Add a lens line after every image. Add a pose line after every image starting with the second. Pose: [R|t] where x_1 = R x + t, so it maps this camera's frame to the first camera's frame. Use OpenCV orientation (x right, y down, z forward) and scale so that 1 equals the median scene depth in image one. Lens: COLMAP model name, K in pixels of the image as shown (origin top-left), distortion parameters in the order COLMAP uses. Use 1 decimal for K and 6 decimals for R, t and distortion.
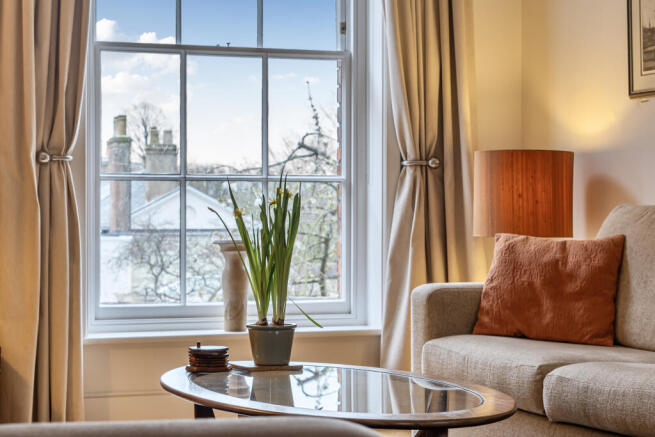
lens RADIAL K [[1453.7, 0, 327.5], [0, 1453.7, 218.5], [0, 0, 1]] dist [0.006098, -0.307255]
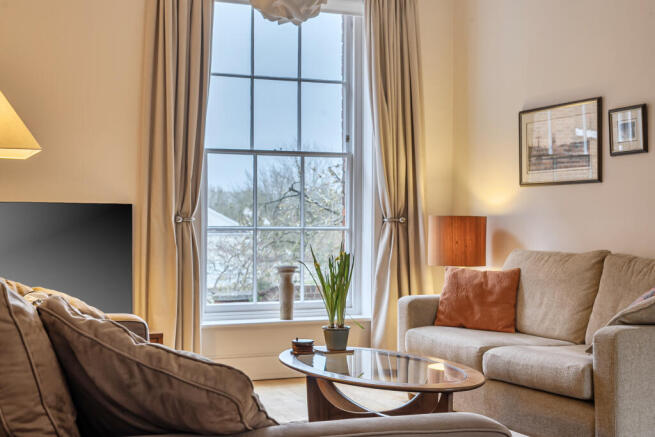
lens RADIAL K [[953.6, 0, 327.5], [0, 953.6, 218.5], [0, 0, 1]] dist [-0.017331, 0.007972]
pose [[0.998881, 0.003863, 0.047134, -0.079972], [-0.003783, 0.999991, -0.001777, -0.044776], [-0.047140, 0.001597, 0.998887, -0.133380]]
